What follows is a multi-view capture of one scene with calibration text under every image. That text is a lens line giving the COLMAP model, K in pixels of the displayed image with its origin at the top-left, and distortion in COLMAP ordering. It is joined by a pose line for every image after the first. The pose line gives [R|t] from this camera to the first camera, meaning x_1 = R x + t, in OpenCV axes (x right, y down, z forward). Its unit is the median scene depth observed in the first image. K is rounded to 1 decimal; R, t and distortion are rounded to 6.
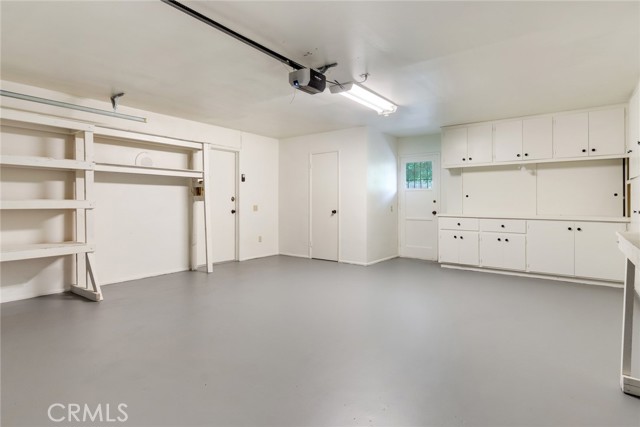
lens RADIAL K [[338.2, 0, 312.0], [0, 338.2, 202.7], [0, 0, 1]] dist [0.002508, 0.000813]
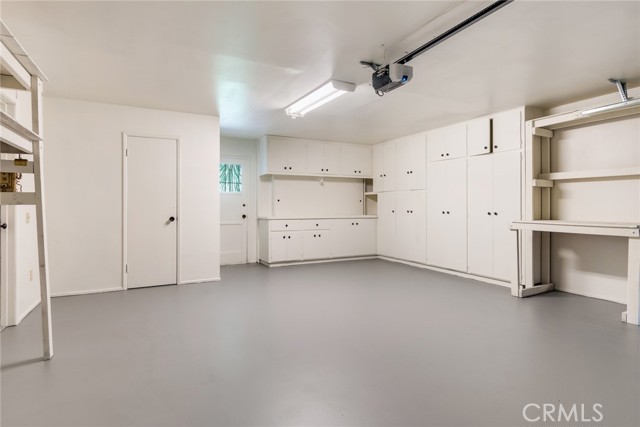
lens RADIAL K [[338.2, 0, 312.0], [0, 338.2, 202.7], [0, 0, 1]] dist [0.002508, 0.000813]
pose [[0.430128, 0.006432, 0.902745, -0.524704], [0.002319, 0.999963, -0.008229, -0.002652], [-0.902765, 0.005633, 0.430098, 0.428295]]
